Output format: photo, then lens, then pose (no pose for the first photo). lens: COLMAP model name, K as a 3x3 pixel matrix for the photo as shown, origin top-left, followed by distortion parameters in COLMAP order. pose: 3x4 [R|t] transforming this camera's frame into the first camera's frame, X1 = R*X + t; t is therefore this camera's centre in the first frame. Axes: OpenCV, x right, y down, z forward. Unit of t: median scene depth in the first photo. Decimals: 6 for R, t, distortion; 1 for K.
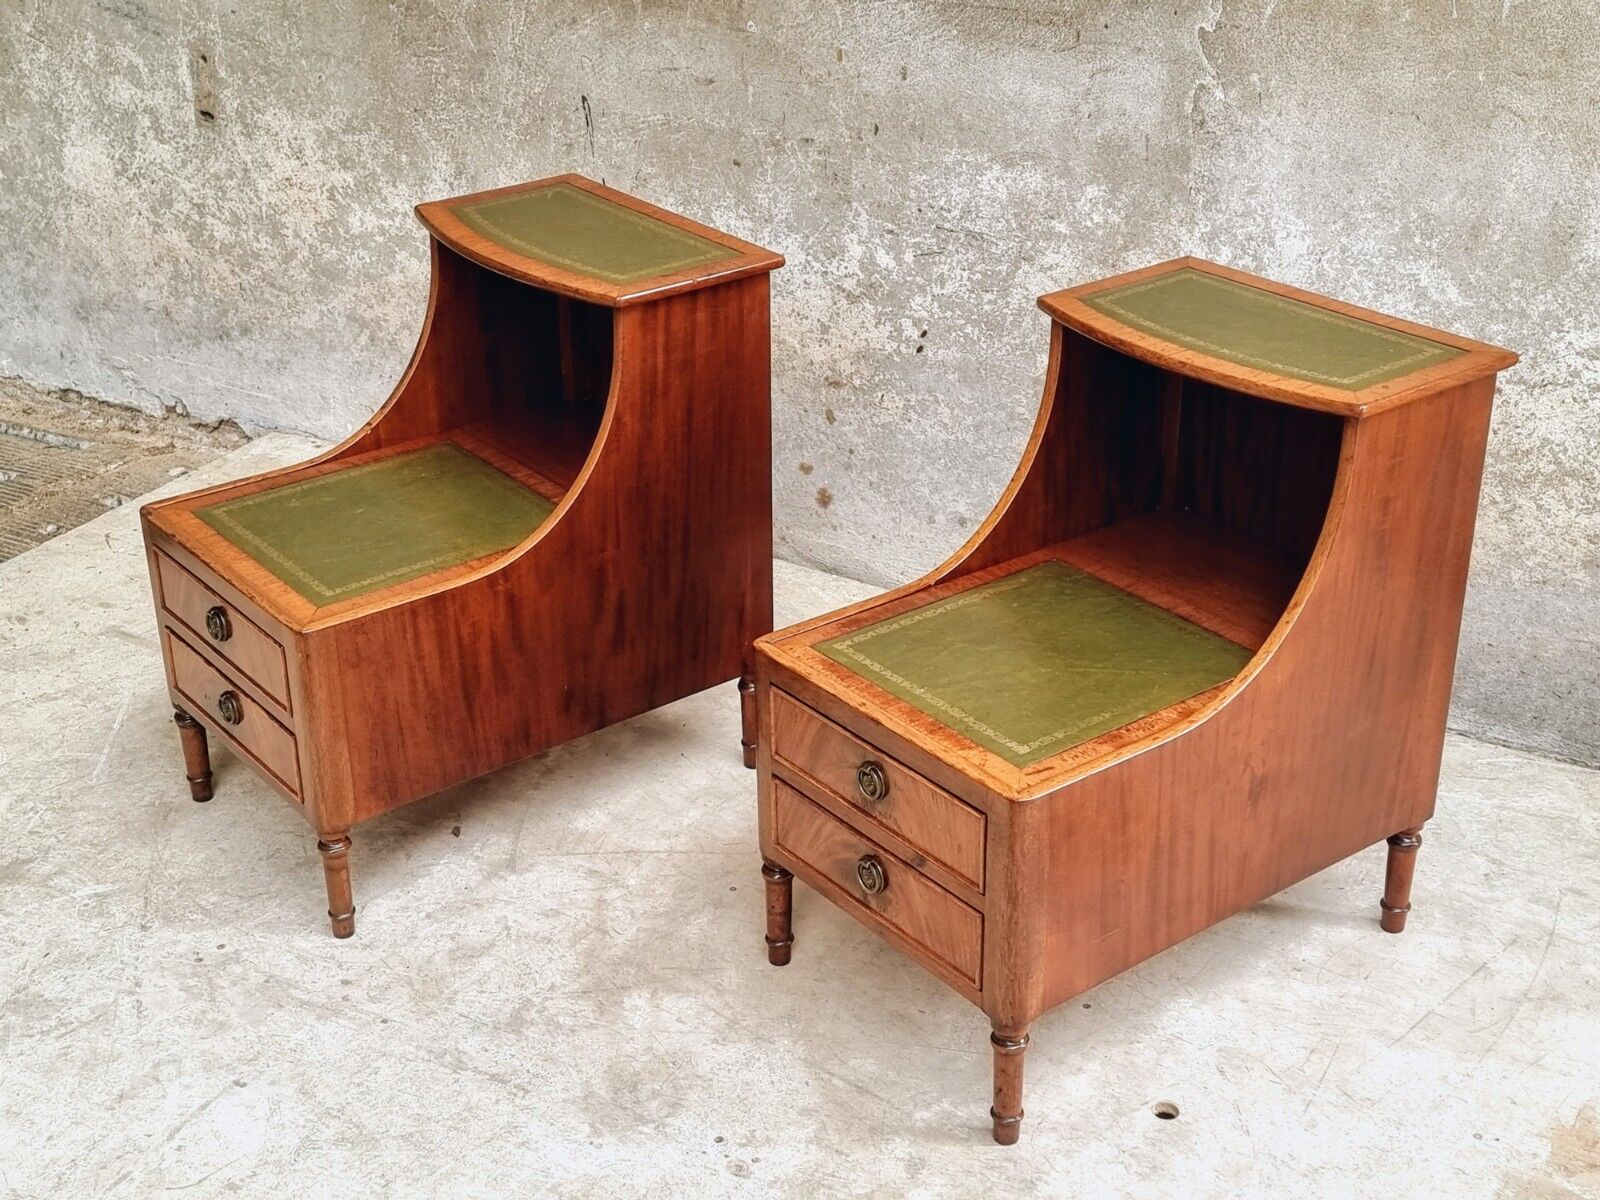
lens RADIAL K [[2148.6, 0, 792.3], [0, 2148.6, 618.3], [0, 0, 1]] dist [0.071886, 0.000000]
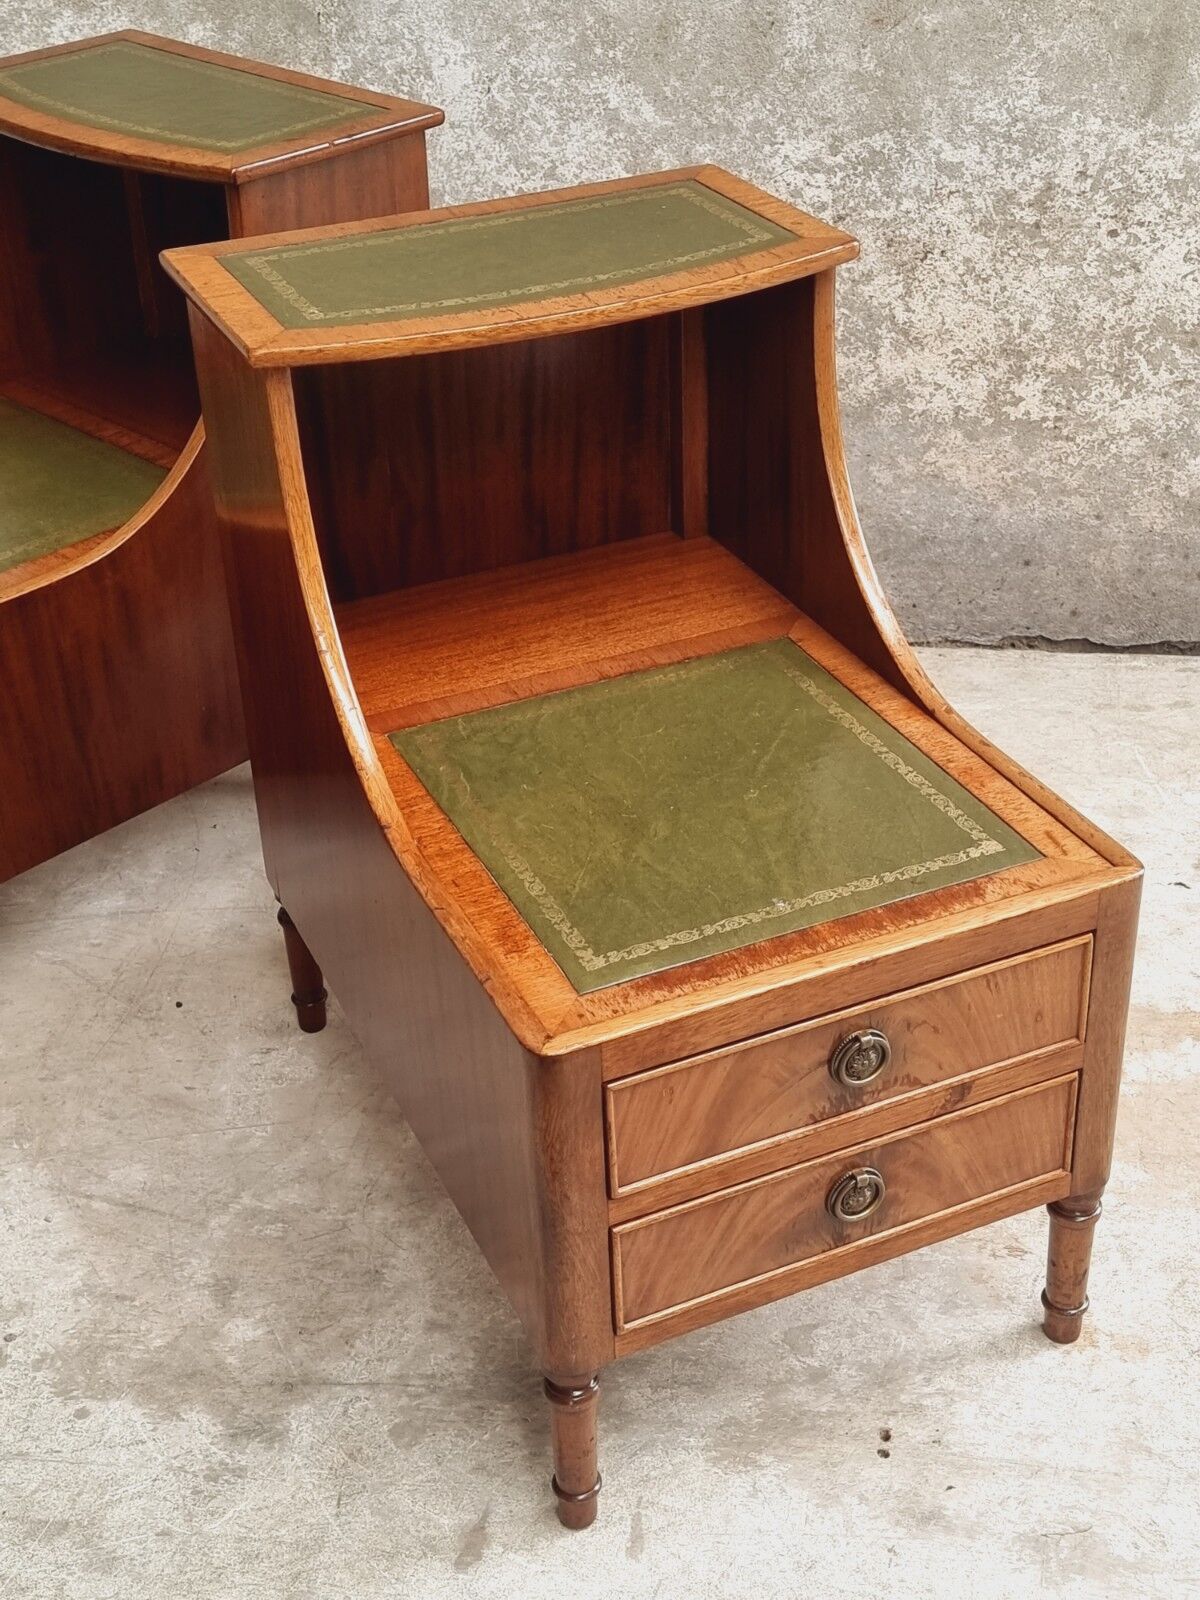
lens RADIAL K [[2148.6, 0, 613.1], [0, 2148.6, 799.6], [0, 0, 1]] dist [0.071886, 0.000000]
pose [[0.938282, -0.189652, 0.289237, -0.002128], [0.162300, 0.979897, 0.116017, 0.011182], [-0.305426, -0.061913, 0.950201, 0.171812]]
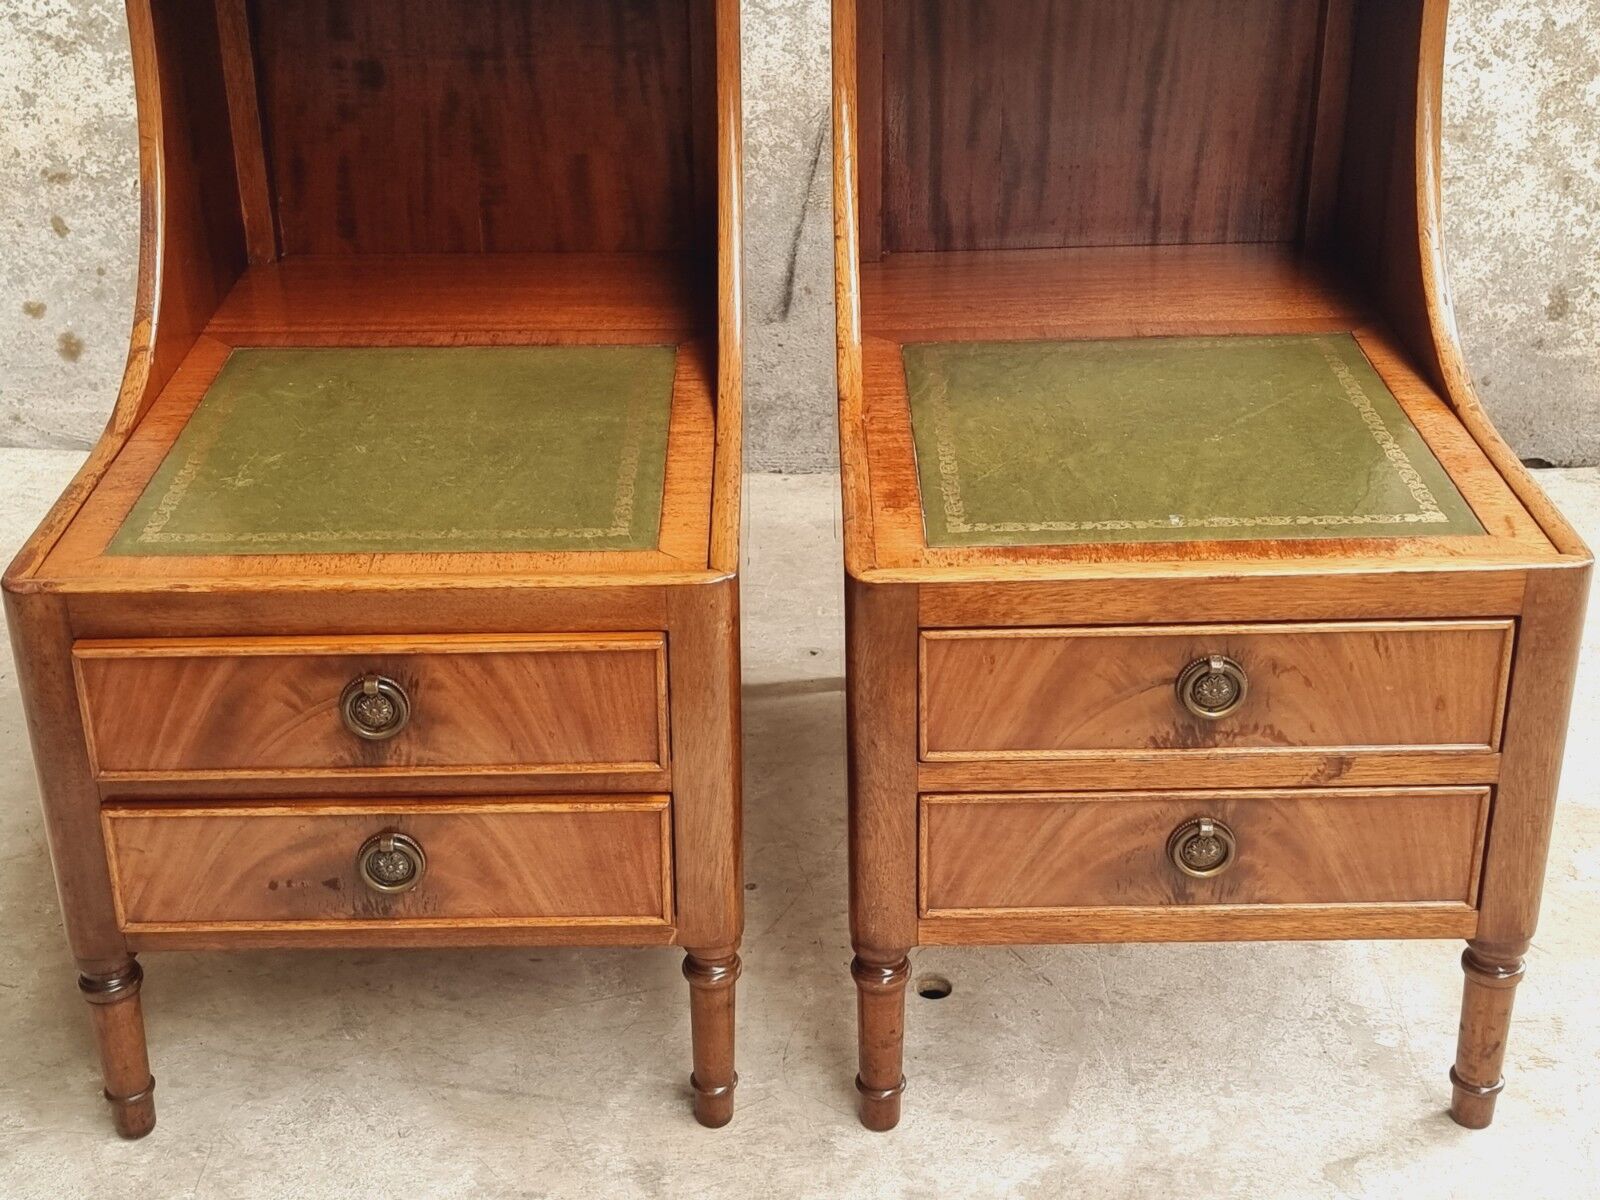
lens RADIAL K [[2148.6, 0, 781.2], [0, 2148.6, 580.8], [0, 0, 1]] dist [0.071886, 0.000000]
pose [[0.886102, -0.206596, 0.414898, -0.102293], [0.208194, 0.977188, 0.041941, 0.044087], [-0.414098, 0.049216, 0.908901, 0.281767]]
